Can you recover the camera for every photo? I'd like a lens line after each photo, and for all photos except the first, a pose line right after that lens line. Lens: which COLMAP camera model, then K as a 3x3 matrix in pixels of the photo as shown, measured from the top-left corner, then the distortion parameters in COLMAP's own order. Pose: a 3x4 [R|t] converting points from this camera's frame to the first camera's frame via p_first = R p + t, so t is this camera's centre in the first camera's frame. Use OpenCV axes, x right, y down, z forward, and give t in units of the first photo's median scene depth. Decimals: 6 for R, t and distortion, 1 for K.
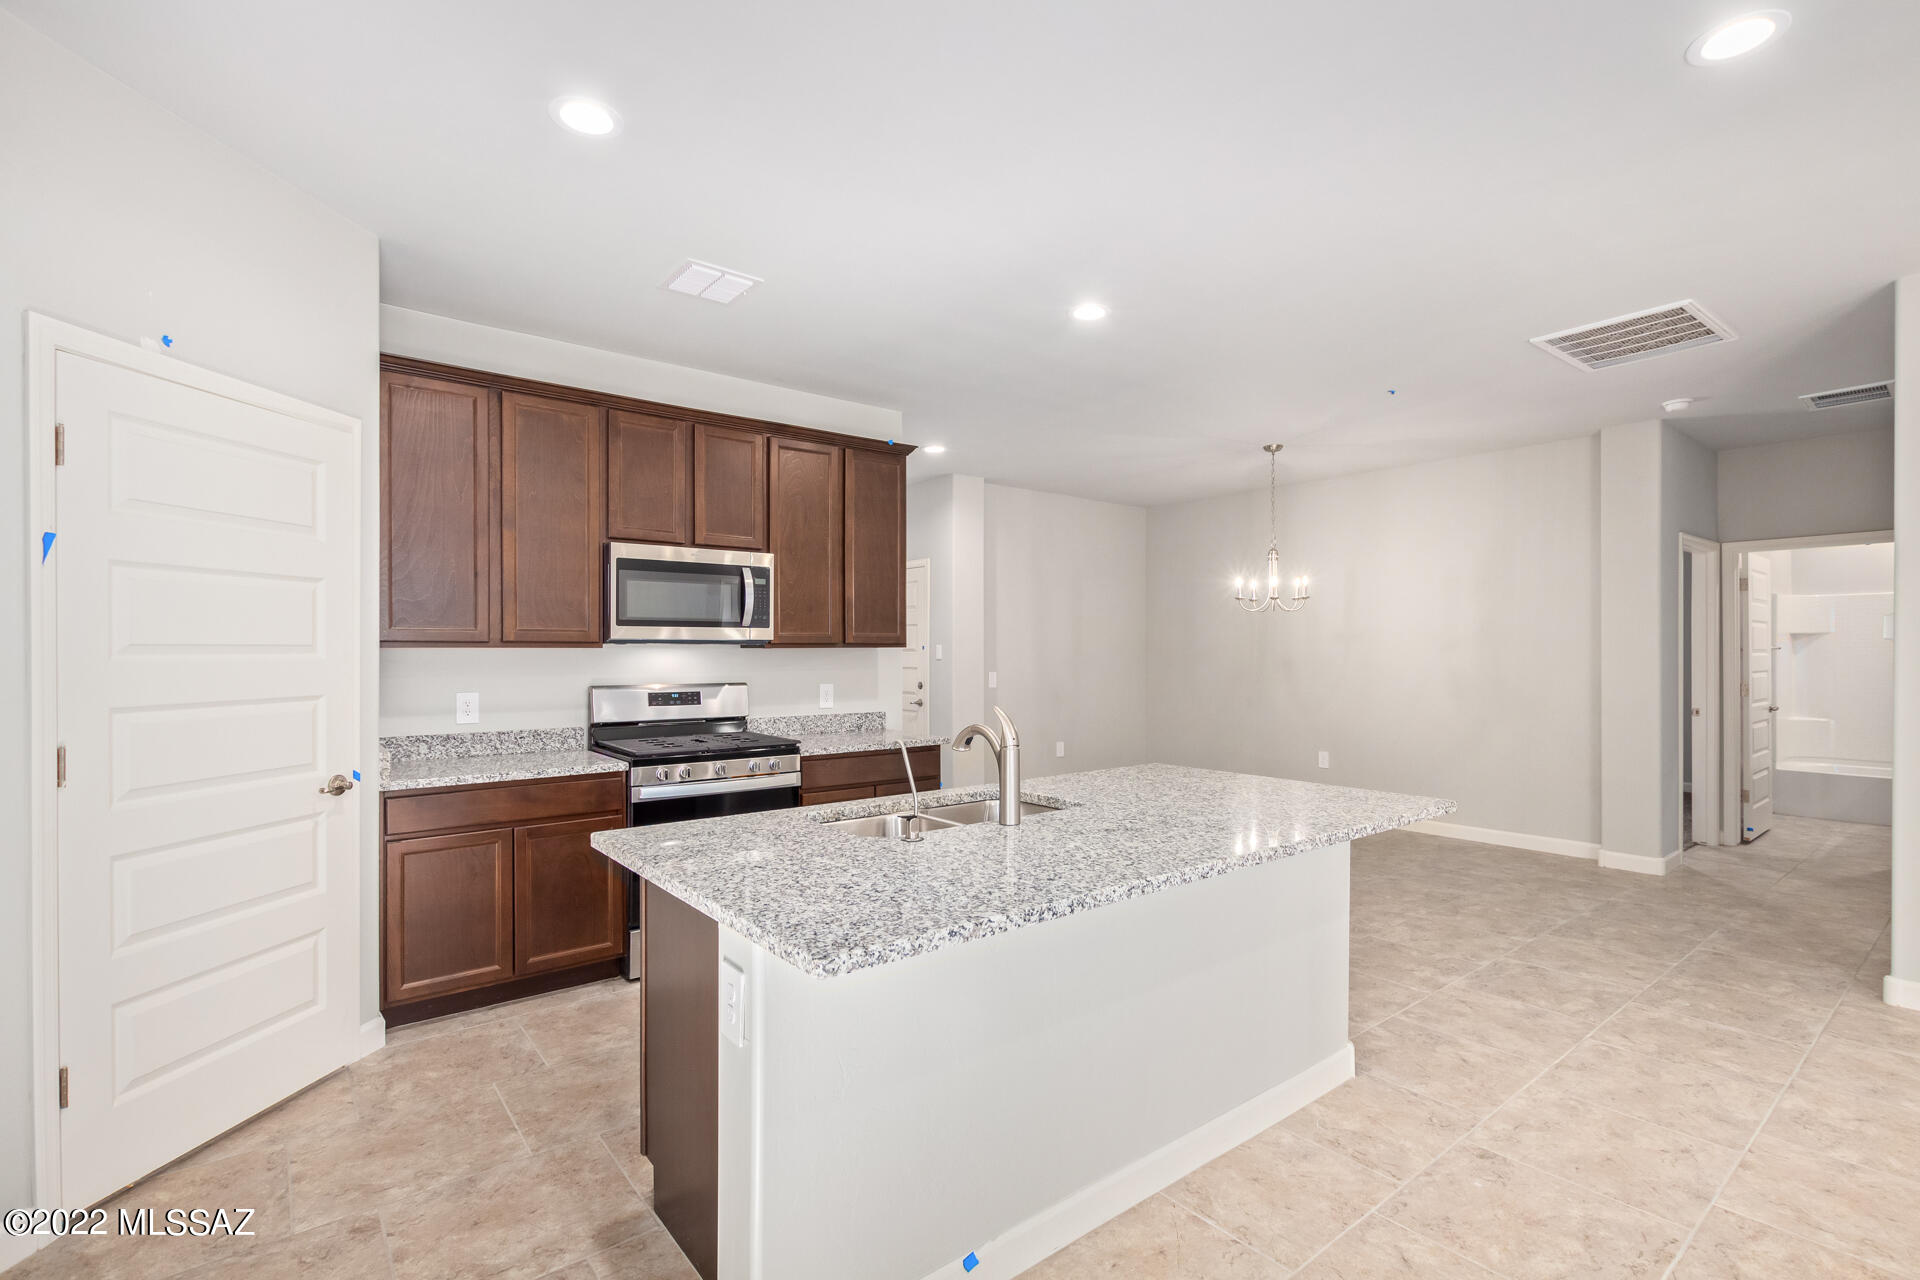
lens RADIAL K [[879.1, 0, 972.5], [0, 879.1, 646.6], [0, 0, 1]] dist [0.009771, -0.002752]
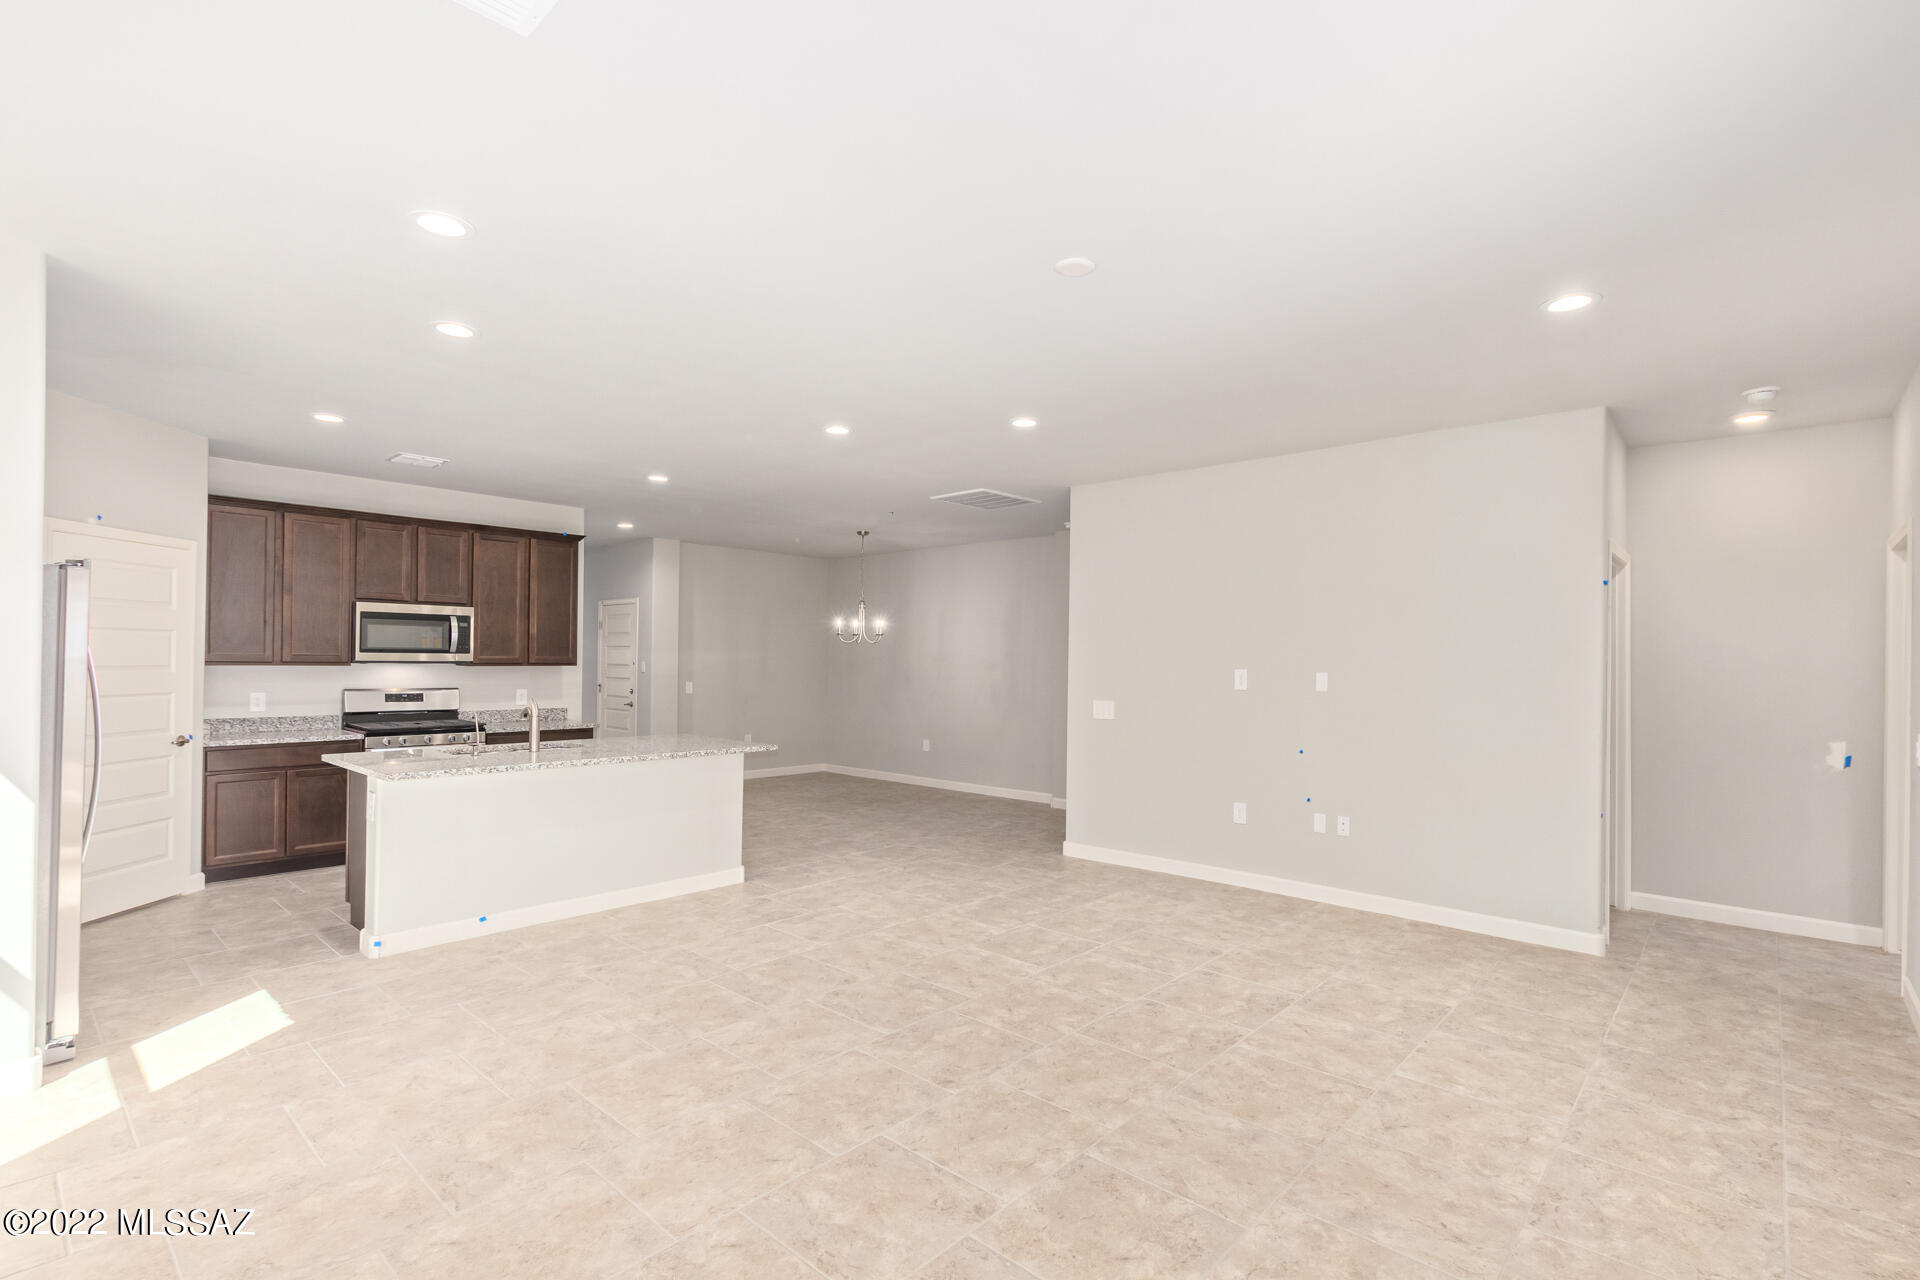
lens RADIAL K [[879.1, 0, 965.8], [0, 879.1, 655.1], [0, 0, 1]] dist [0.009771, -0.002752]
pose [[0.987460, 0.013370, 0.157303, 0.504344], [-0.013248, 0.999911, -0.001821, -0.034099], [-0.157314, -0.000286, 0.987549, -0.895917]]
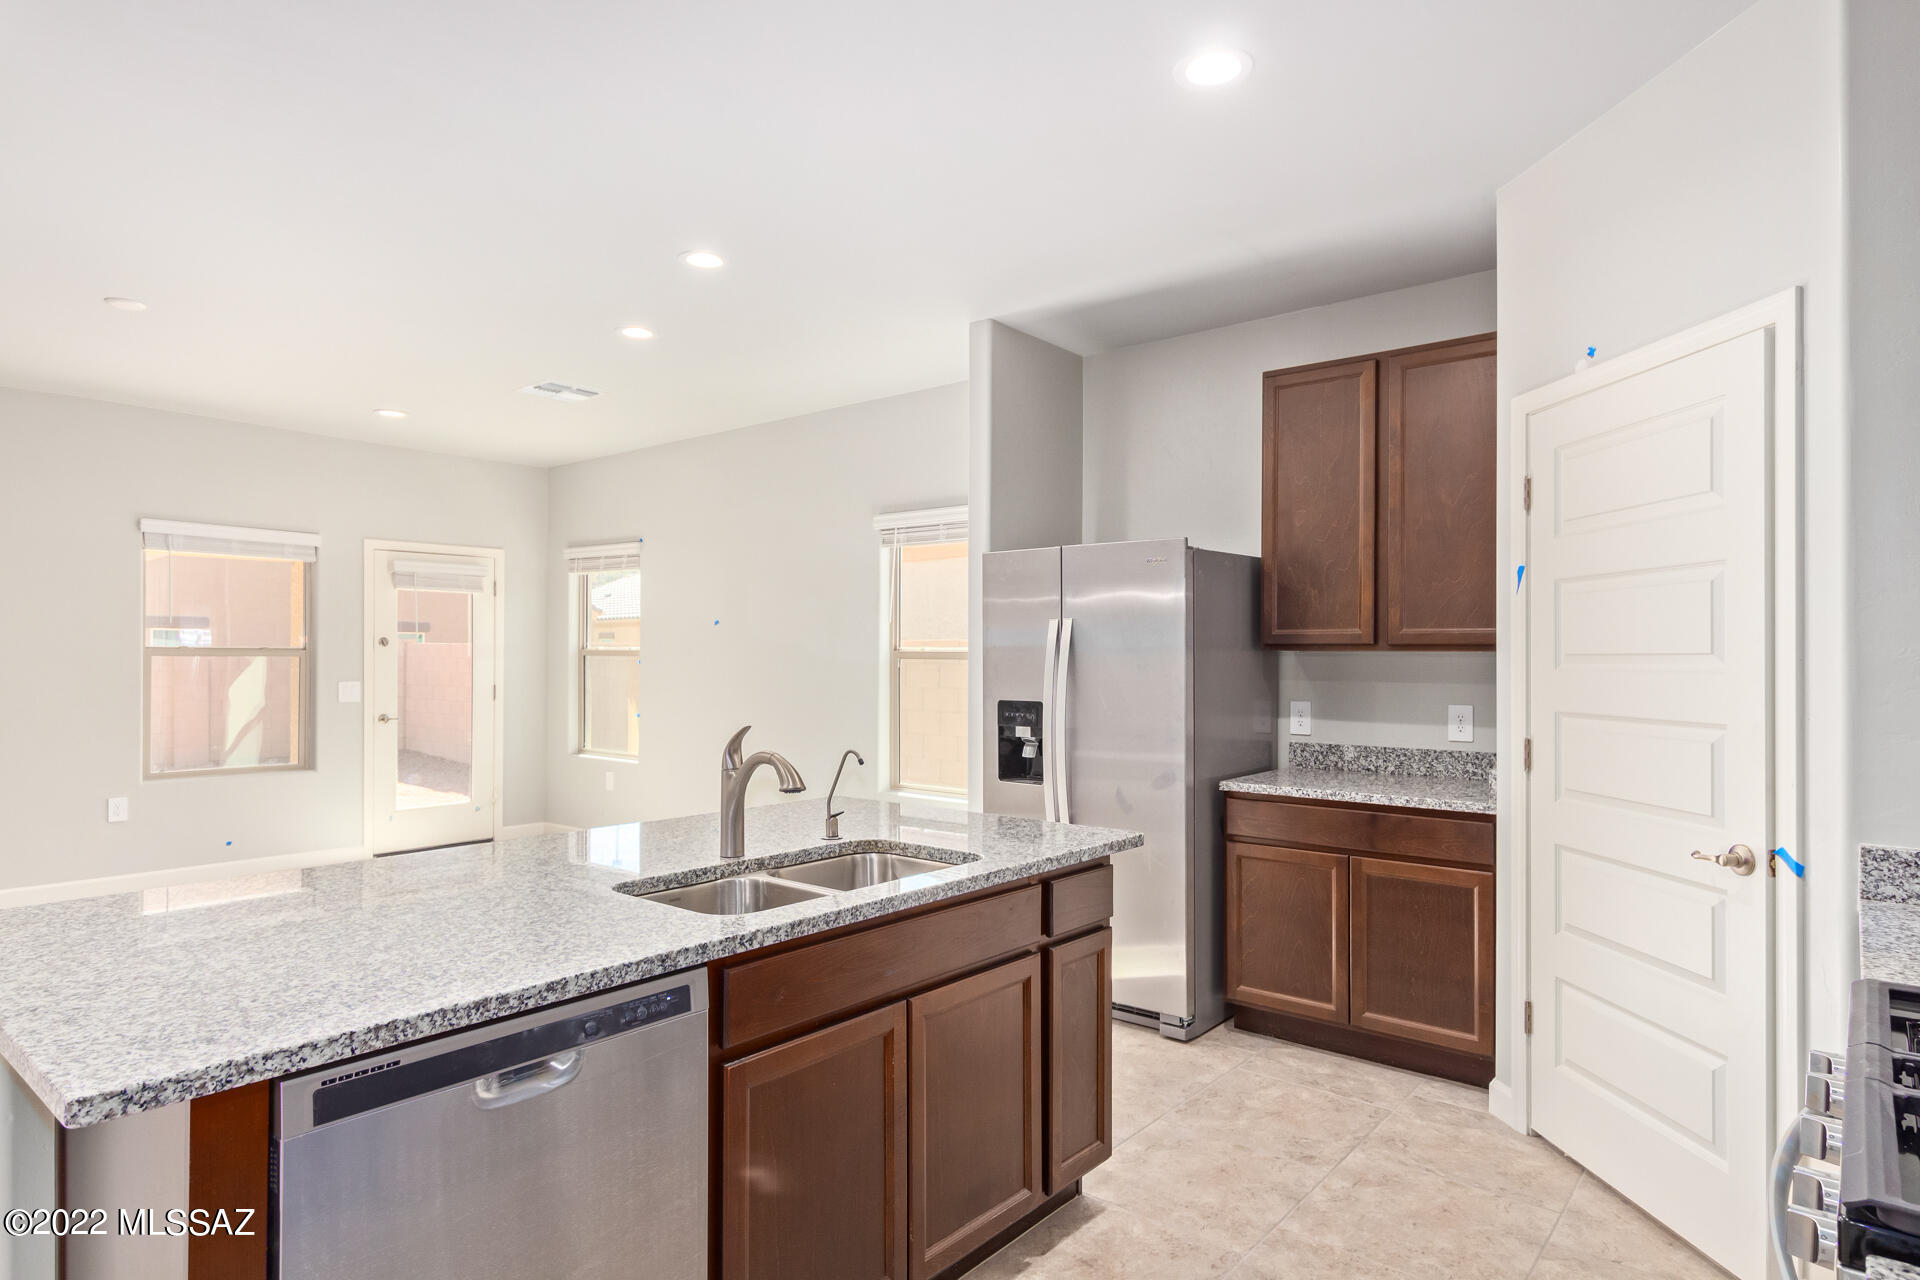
lens RADIAL K [[1062.6, 0, 962.1], [0, 1062.6, 652.5], [0, 0, 1]] dist [0.004167, -0.002041]
pose [[-0.980635, -0.003967, -0.195804, 0.017699], [-0.002275, 0.999958, -0.008869, 0.005654], [0.195831, -0.008252, -0.980603, 1.379065]]
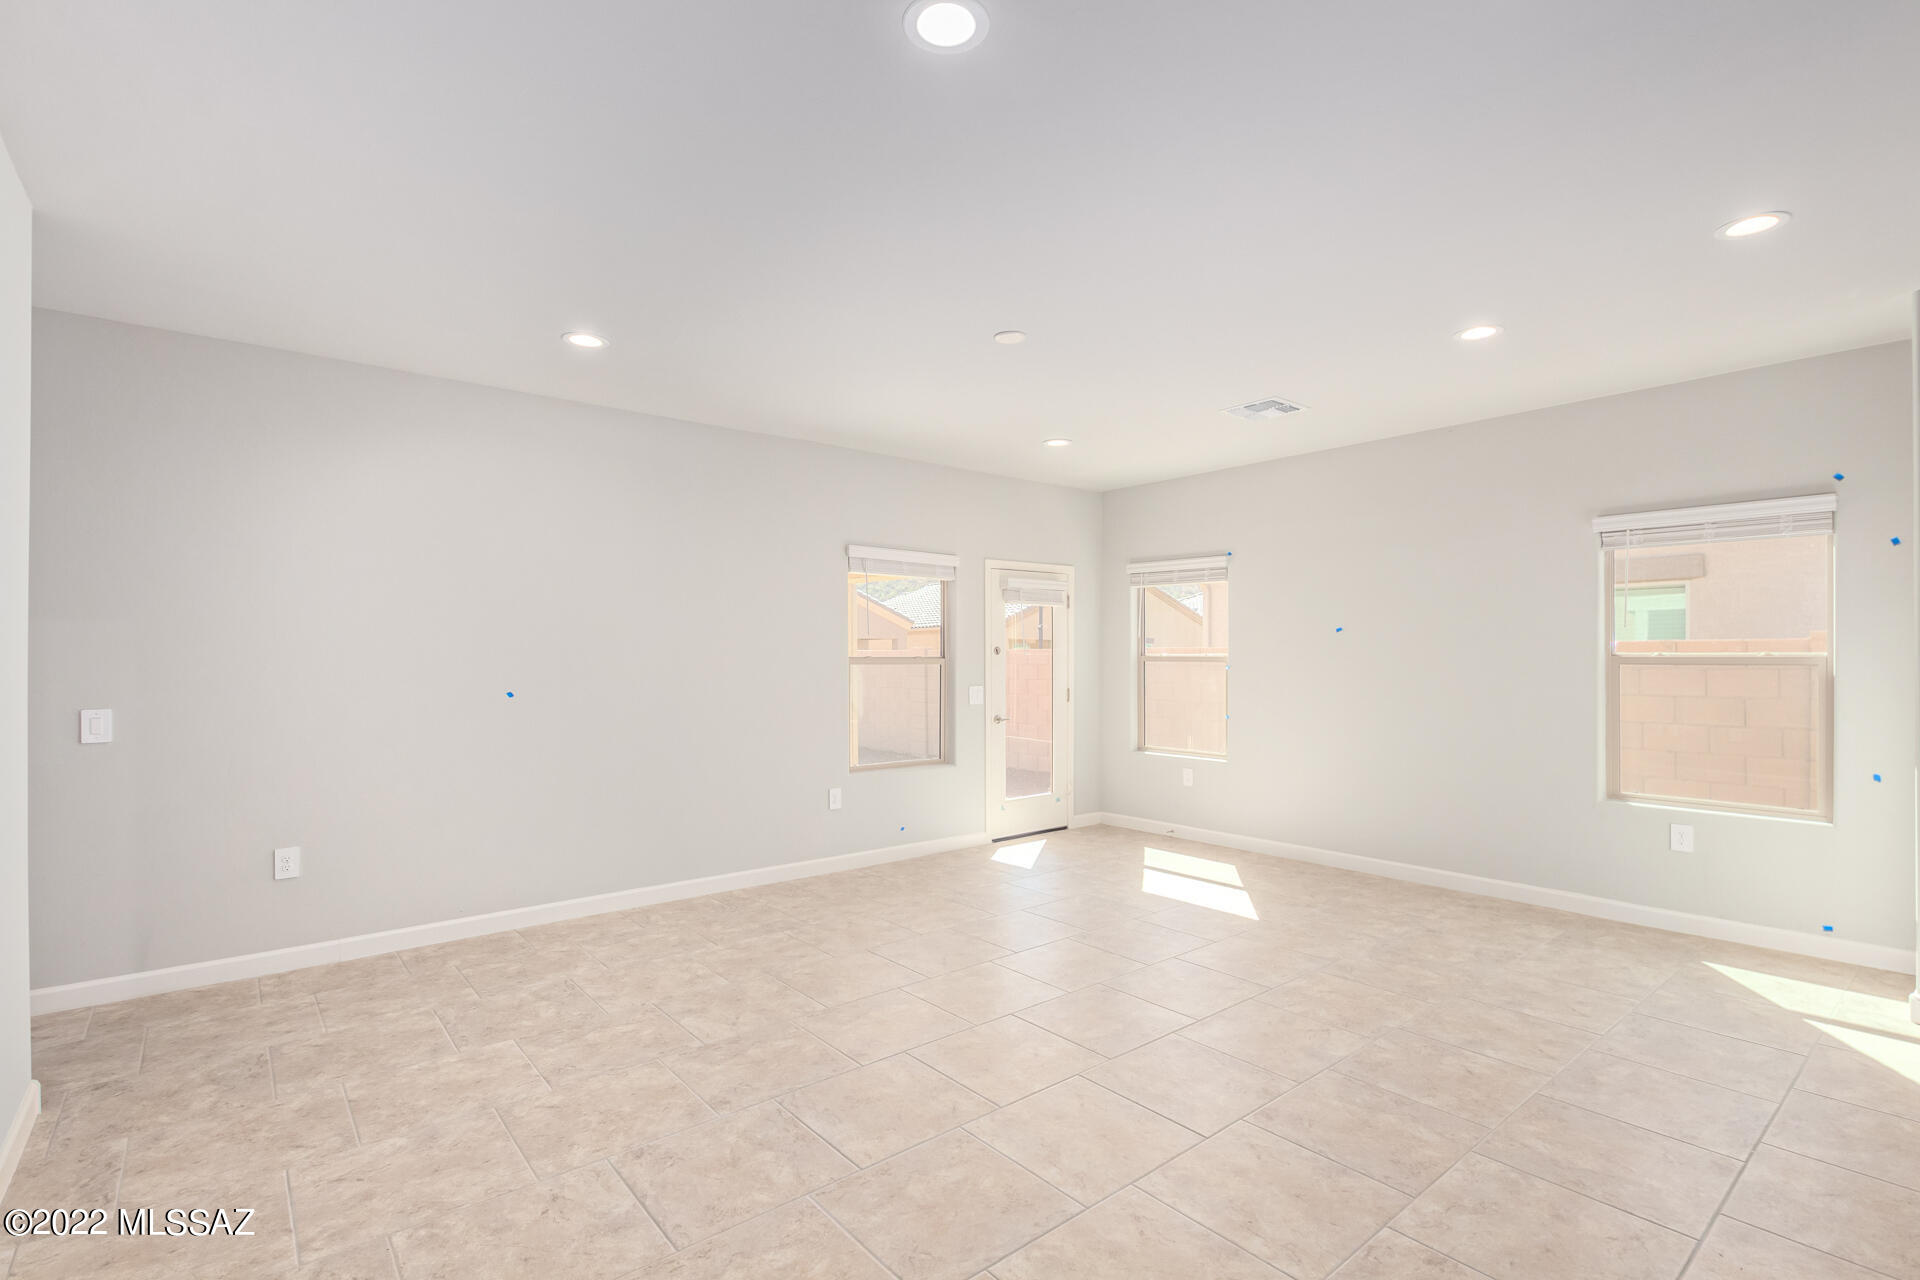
lens RADIAL K [[879.1, 0, 963.4], [0, 879.1, 669.0], [0, 0, 1]] dist [0.009771, -0.002752]
pose [[-0.999946, 0.003421, -0.009839, 0.814649], [0.003333, 0.999955, 0.008901, -0.008000], [0.009869, 0.008867, -0.999912, 1.053381]]
